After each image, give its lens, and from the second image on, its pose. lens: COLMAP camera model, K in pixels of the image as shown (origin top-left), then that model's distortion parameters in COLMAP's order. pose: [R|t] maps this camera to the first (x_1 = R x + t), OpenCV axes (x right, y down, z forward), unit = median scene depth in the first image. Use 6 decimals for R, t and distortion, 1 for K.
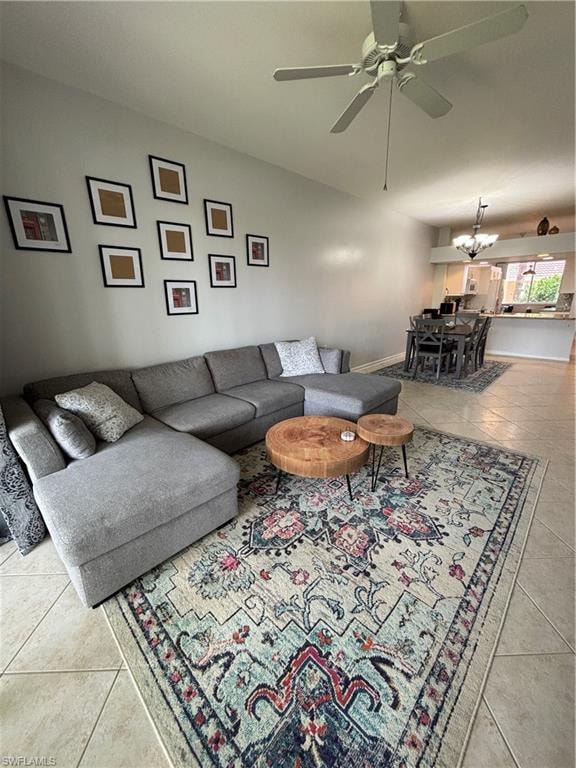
lens RADIAL K [[309.6, 0, 288.5], [0, 309.6, 383.2], [0, 0, 1]] dist [-0.001817, 0.000657]
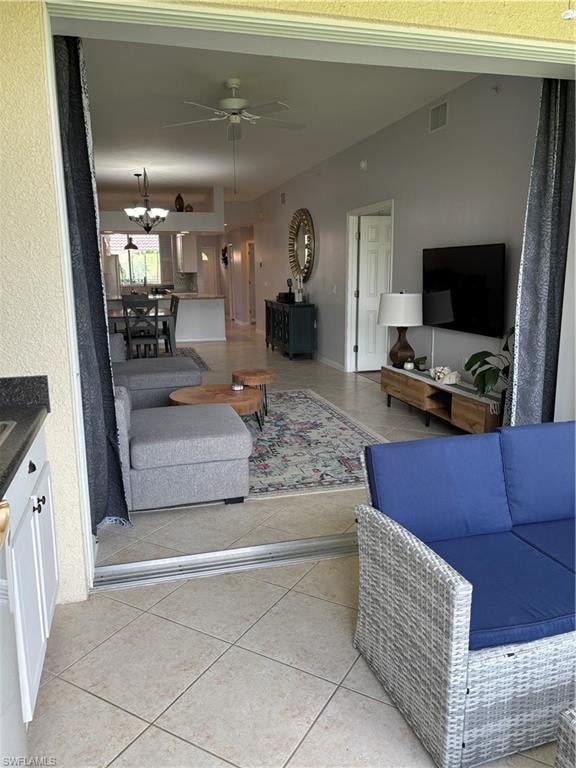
lens RADIAL K [[584.0, 0, 282.5], [0, 584.0, 385.8], [0, 0, 1]] dist [0.035646, -0.008636]
pose [[0.520331, -0.159140, 0.839005, -2.157252], [0.237448, 0.970701, 0.036859, 0.170746], [-0.820289, 0.180041, 0.542873, -0.482000]]
